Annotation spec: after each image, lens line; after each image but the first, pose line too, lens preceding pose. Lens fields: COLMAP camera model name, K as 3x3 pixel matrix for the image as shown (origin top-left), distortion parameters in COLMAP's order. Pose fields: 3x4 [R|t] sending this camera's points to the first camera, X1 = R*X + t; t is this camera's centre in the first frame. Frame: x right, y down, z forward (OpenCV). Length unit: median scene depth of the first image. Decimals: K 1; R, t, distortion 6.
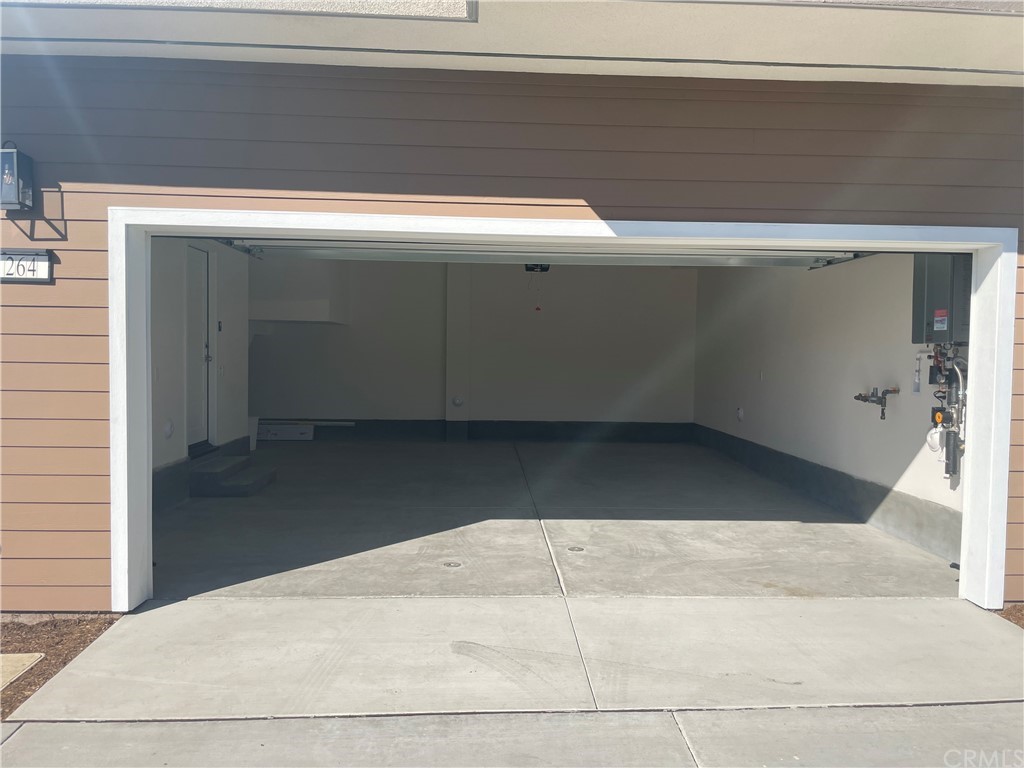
lens RADIAL K [[787.0, 0, 516.9], [0, 787.0, 385.9], [0, 0, 1]] dist [0.007905, -0.024063]
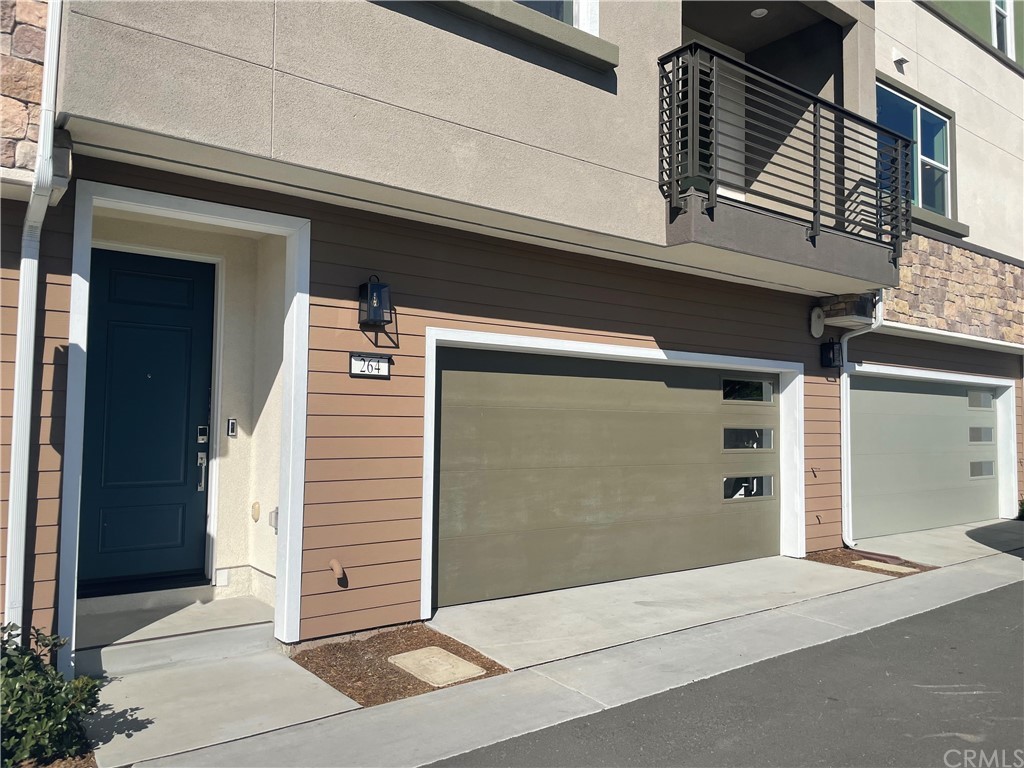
lens RADIAL K [[787.0, 0, 510.8], [0, 787.0, 379.7], [0, 0, 1]] dist [0.007905, -0.024063]
pose [[0.825649, 0.025718, 0.563598, -1.190504], [0.026642, 0.996069, -0.084483, -0.007644], [-0.563555, 0.084769, 0.821718, -0.244803]]
